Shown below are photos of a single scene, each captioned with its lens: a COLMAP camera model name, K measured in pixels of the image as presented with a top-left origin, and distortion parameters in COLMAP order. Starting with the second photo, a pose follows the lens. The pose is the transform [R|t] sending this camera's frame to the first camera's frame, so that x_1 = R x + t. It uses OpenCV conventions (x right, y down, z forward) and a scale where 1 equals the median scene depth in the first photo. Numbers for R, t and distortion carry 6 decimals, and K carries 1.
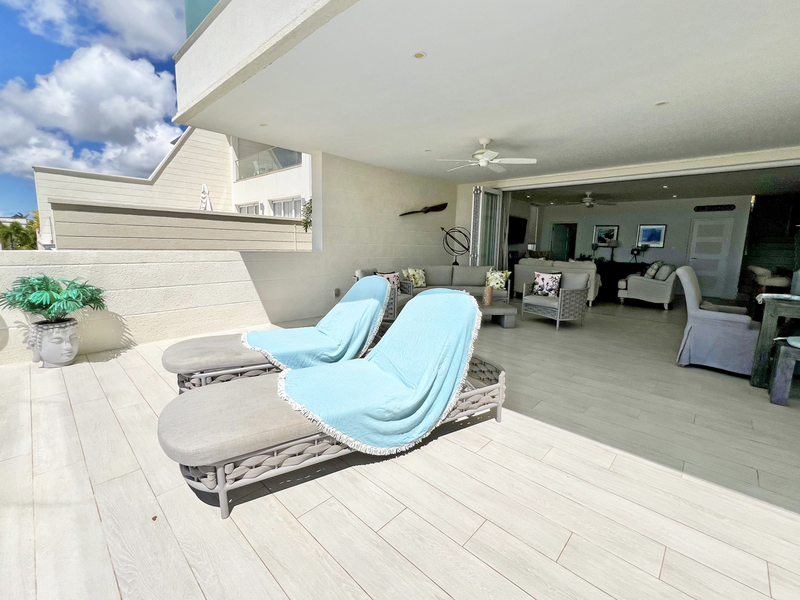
lens RADIAL K [[346.0, 0, 397.2], [0, 346.0, 289.1], [0, 0, 1]] dist [-0.000321, -0.000042]
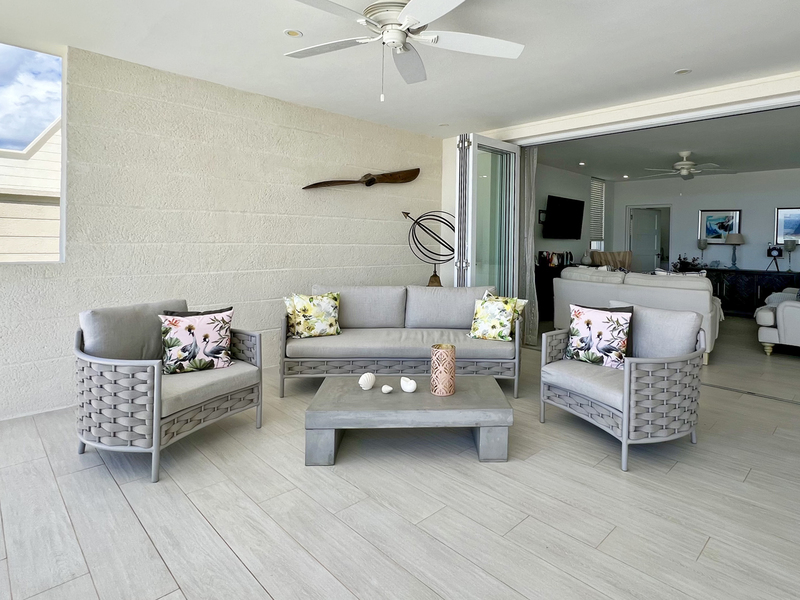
lens RADIAL K [[412.9, 0, 419.1], [0, 412.9, 243.7], [0, 0, 1]] dist [-0.002113, -0.000332]
pose [[0.996796, -0.005391, -0.079809, 0.197872], [-0.004409, 0.992506, -0.122118, -0.049628], [0.079869, 0.122078, 0.989302, 0.362769]]
